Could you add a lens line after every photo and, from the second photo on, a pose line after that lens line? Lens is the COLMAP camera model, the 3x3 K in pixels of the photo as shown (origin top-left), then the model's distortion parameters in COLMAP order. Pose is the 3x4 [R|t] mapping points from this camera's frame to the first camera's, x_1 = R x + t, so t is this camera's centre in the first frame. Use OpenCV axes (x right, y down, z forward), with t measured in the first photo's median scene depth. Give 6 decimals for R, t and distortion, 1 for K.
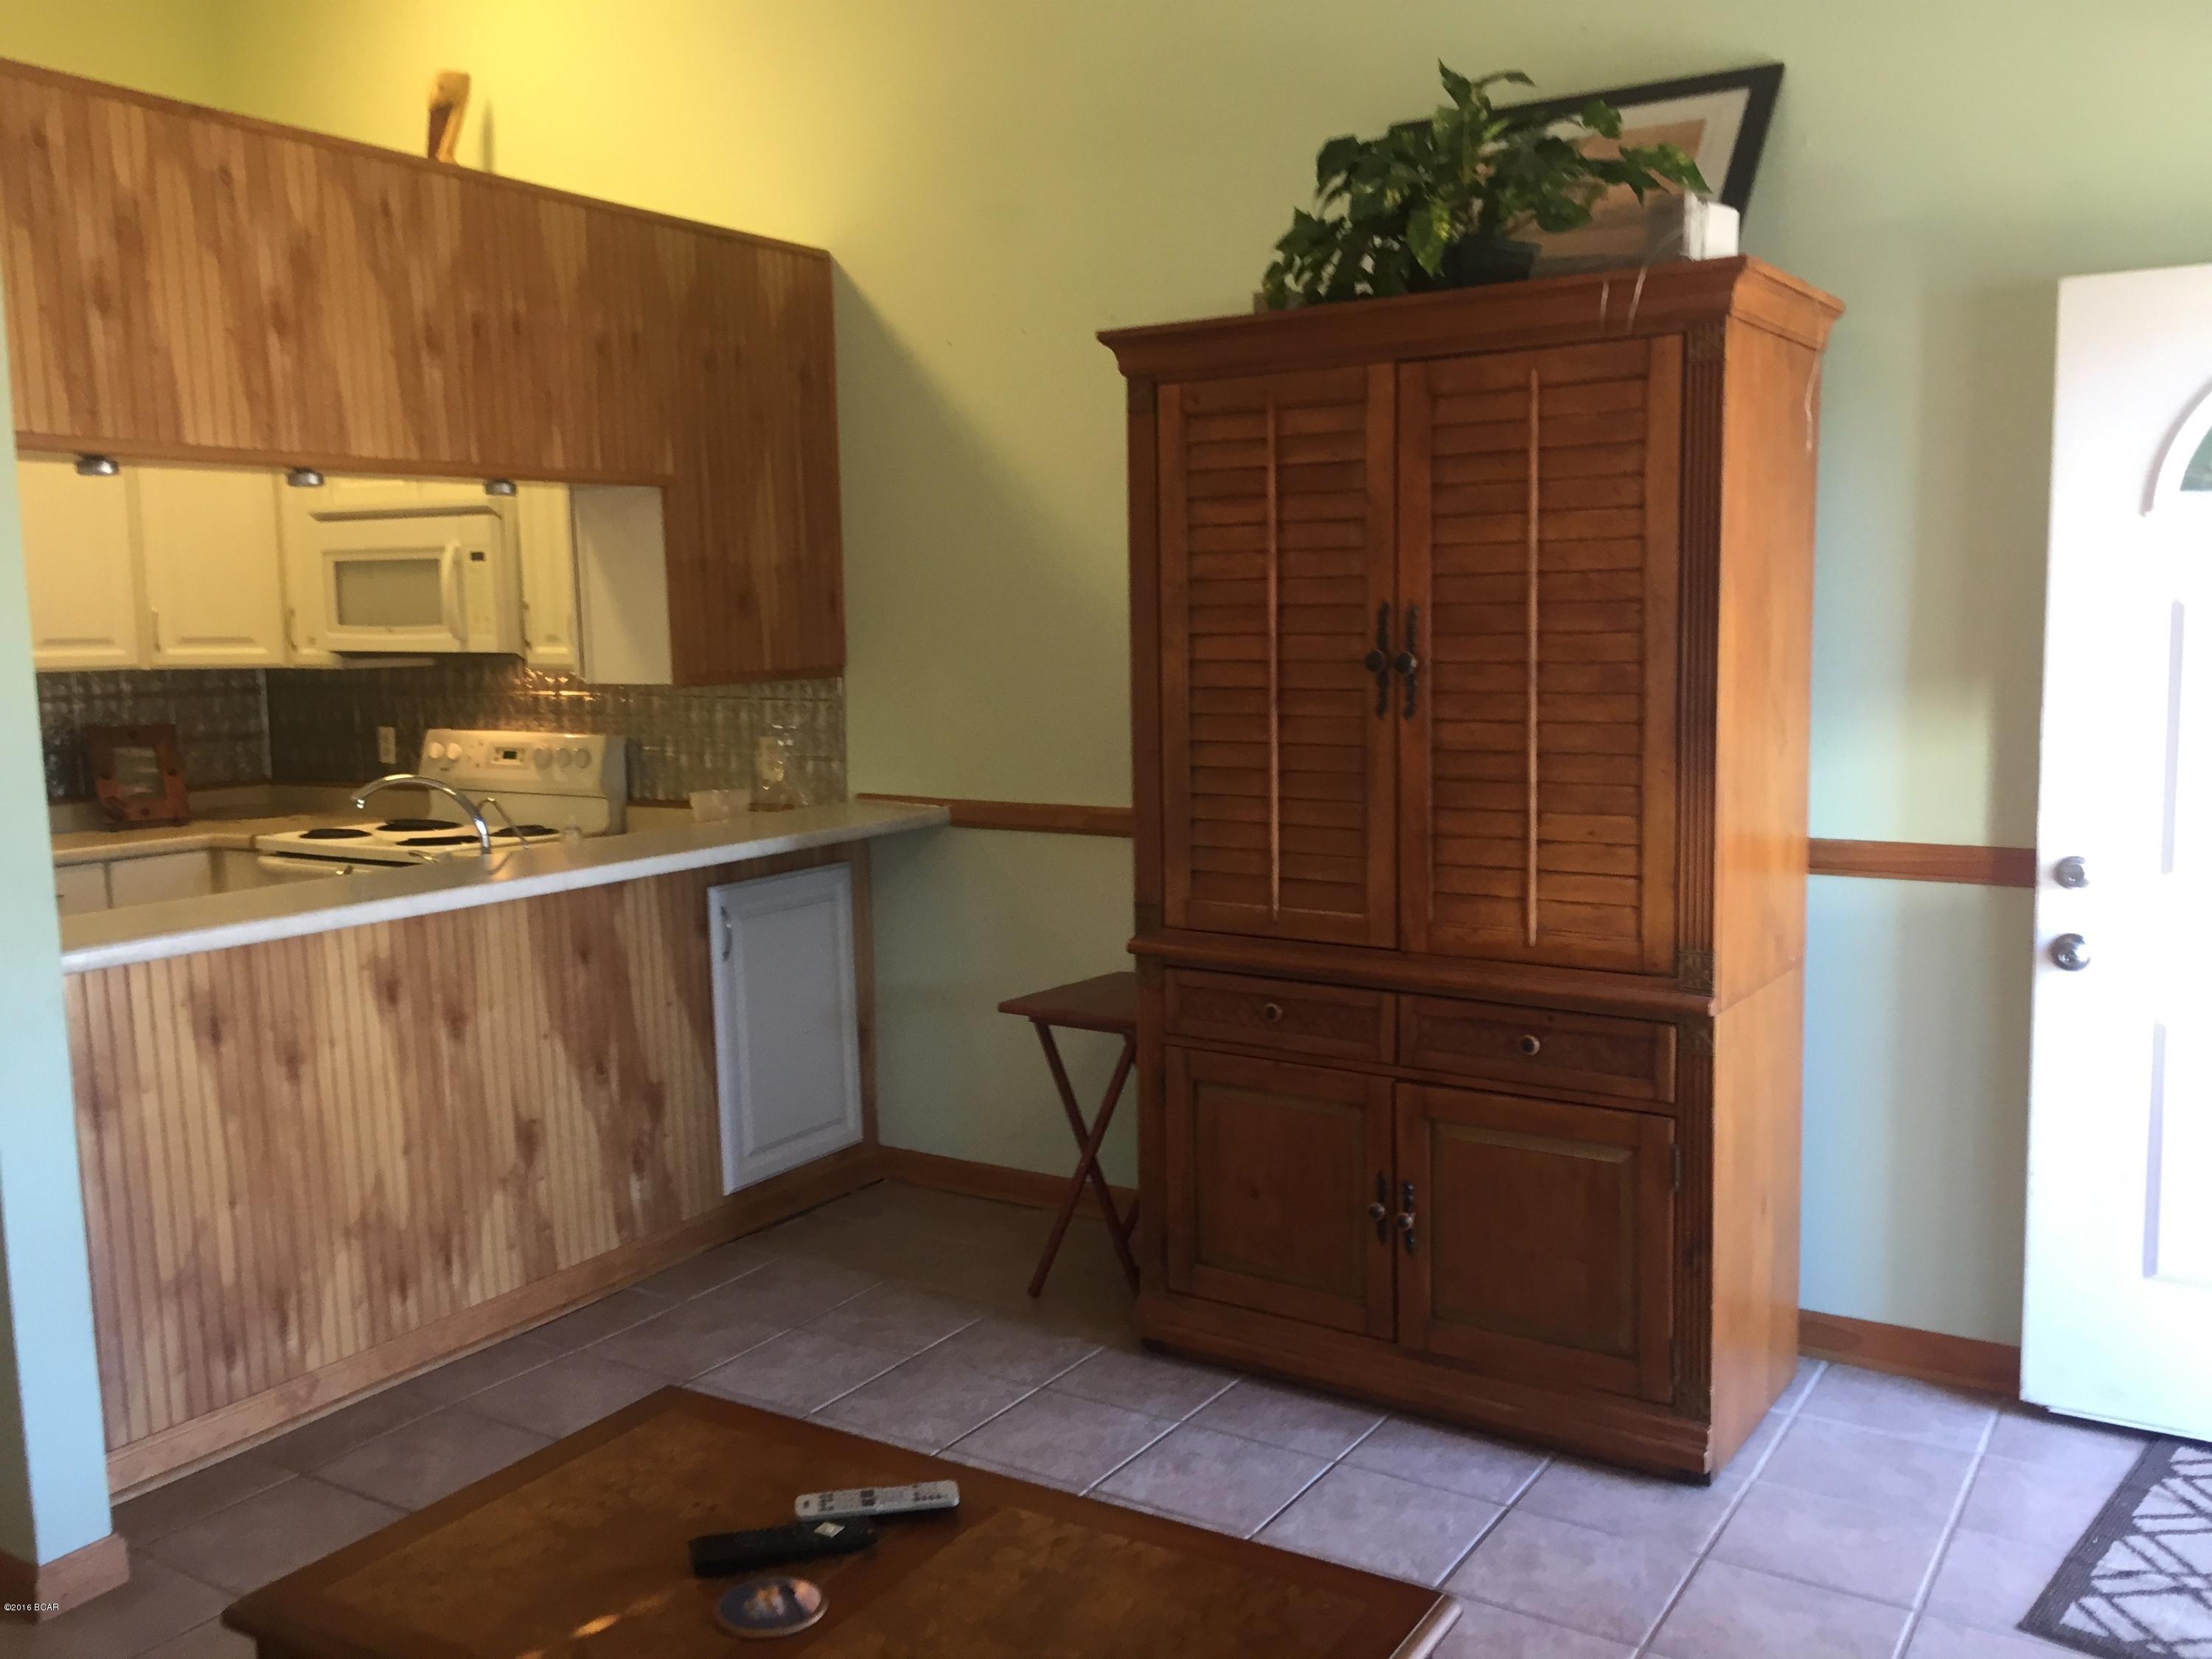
lens RADIAL K [[1899.5, 0, 1124.4], [0, 1899.5, 843.5], [0, 0, 1]] dist [0.075379, -0.082725]
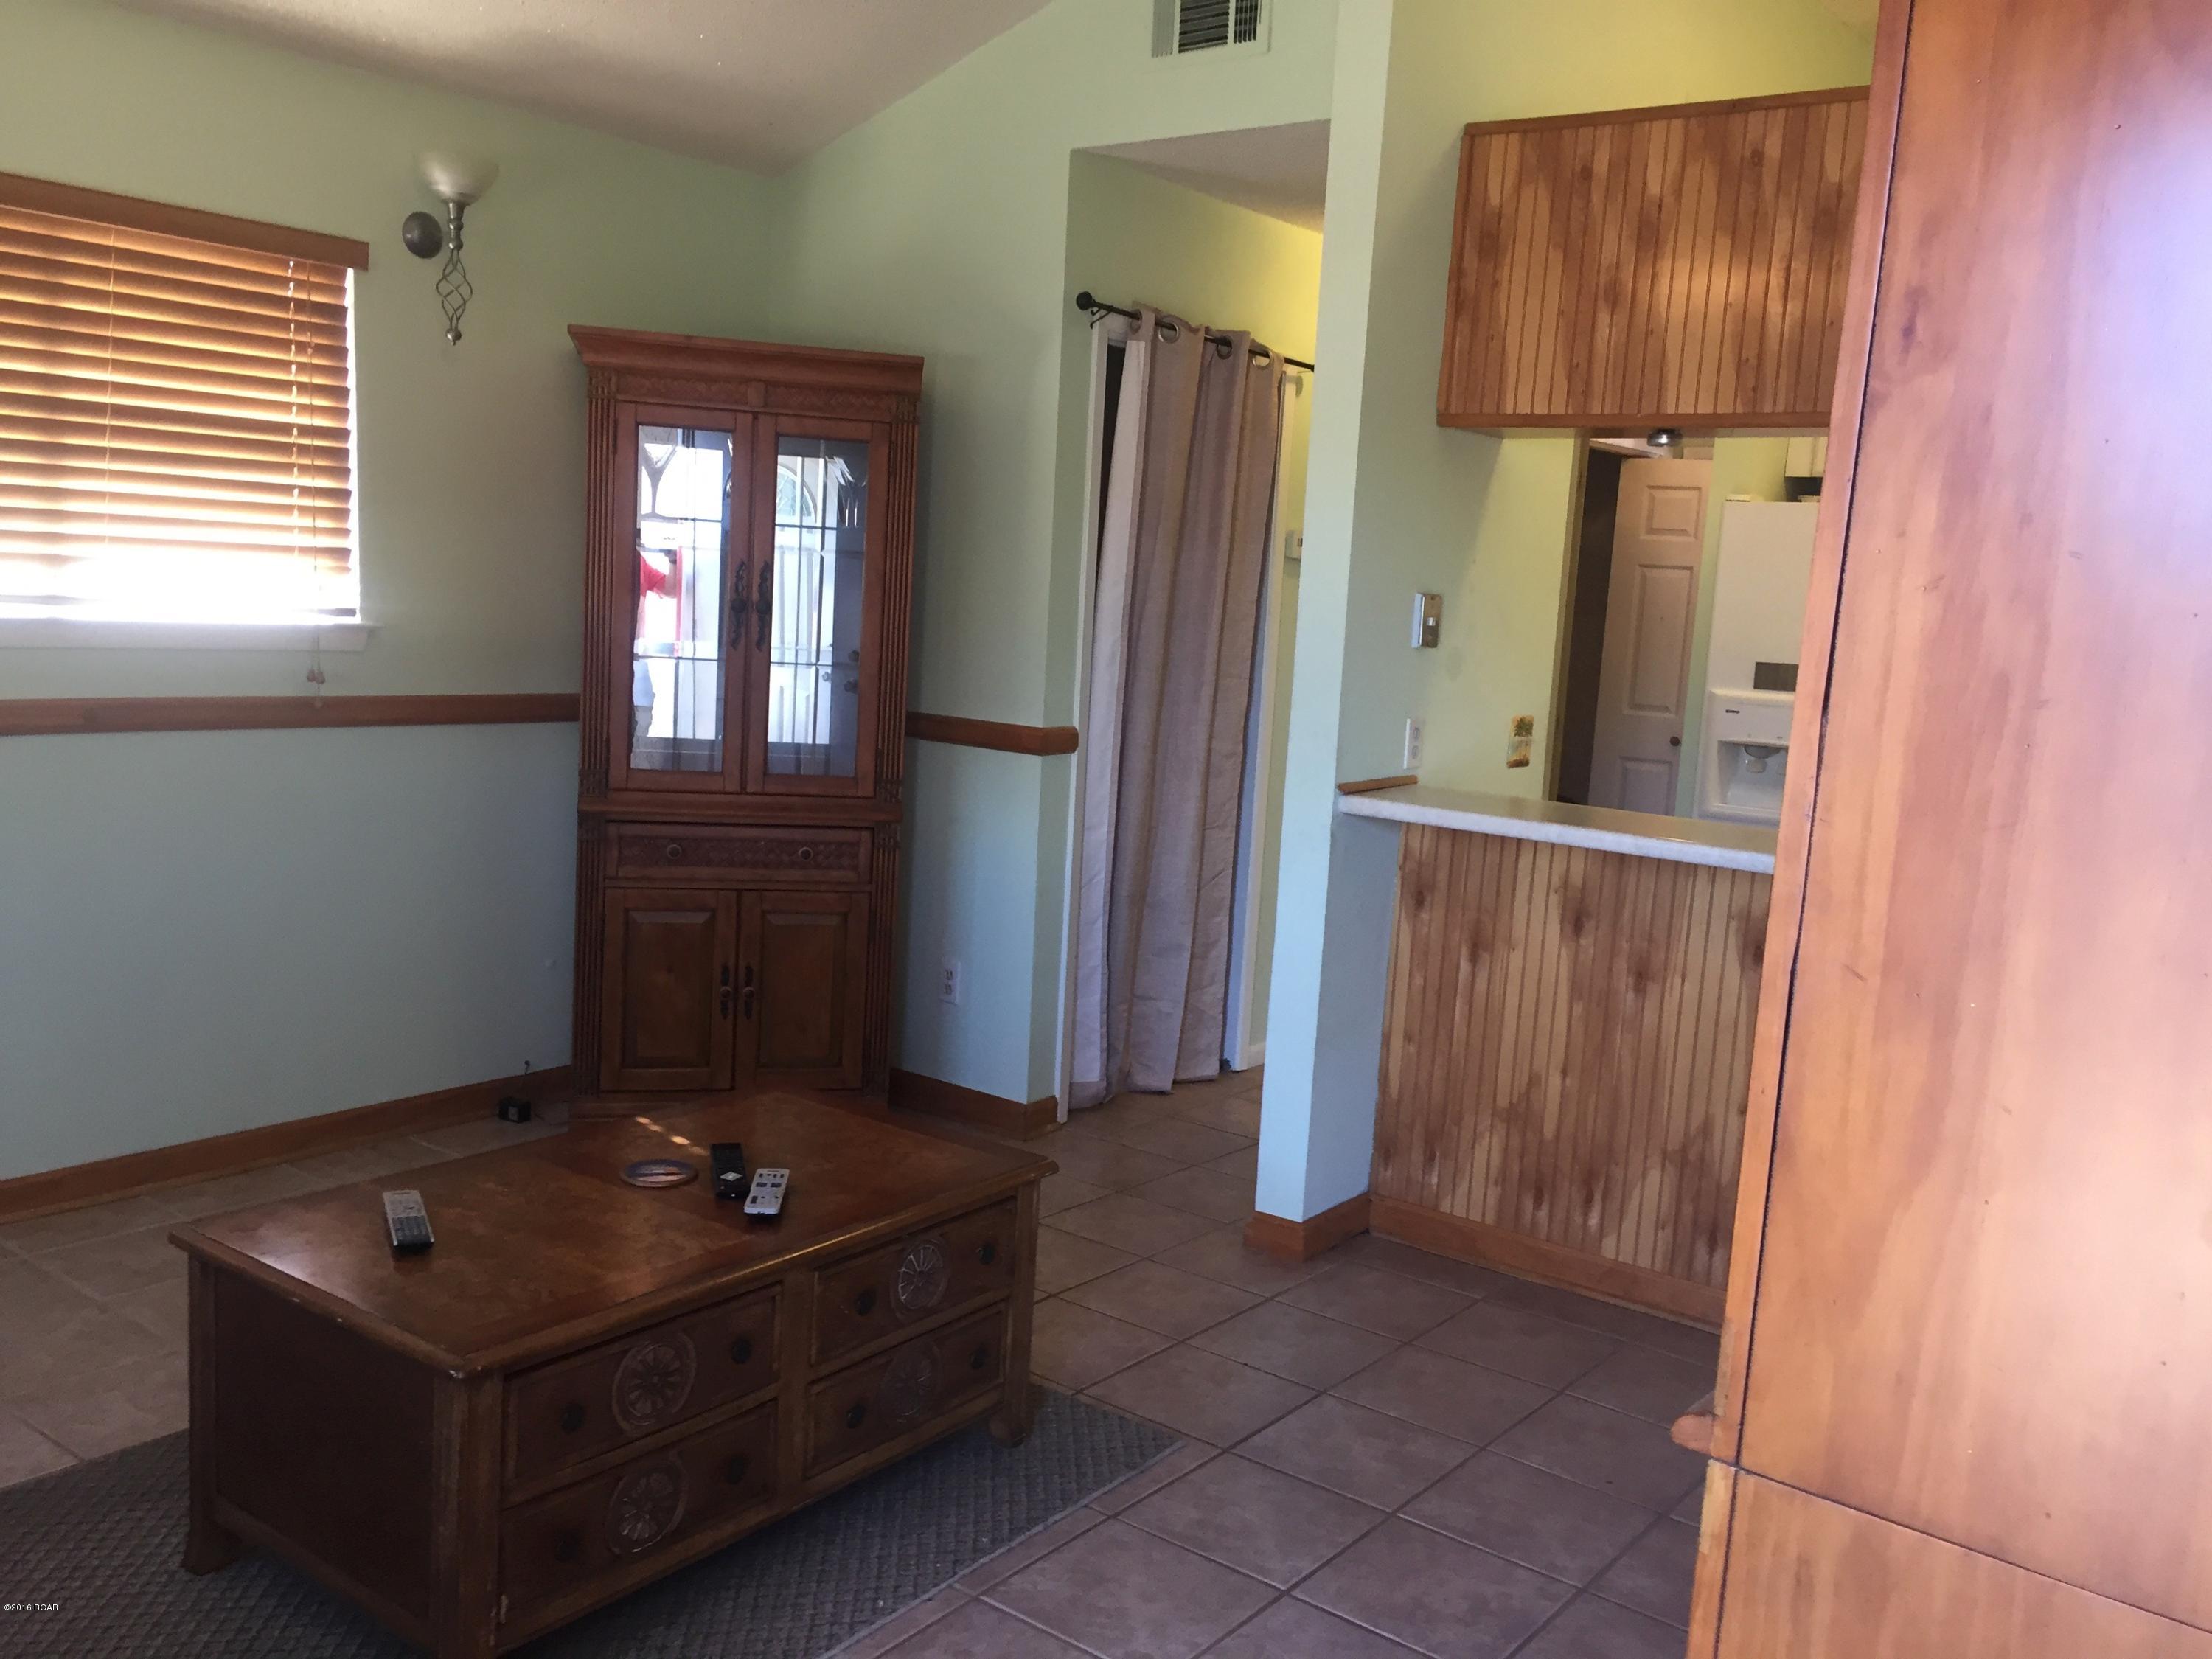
lens RADIAL K [[1899.5, 0, 1114.9], [0, 1899.5, 839.1], [0, 0, 1]] dist [0.075379, -0.082725]
pose [[-0.103475, 0.147923, -0.983571, 0.571720], [-0.180859, 0.969595, 0.164848, -0.076005], [0.978050, 0.194946, -0.073576, 0.674424]]
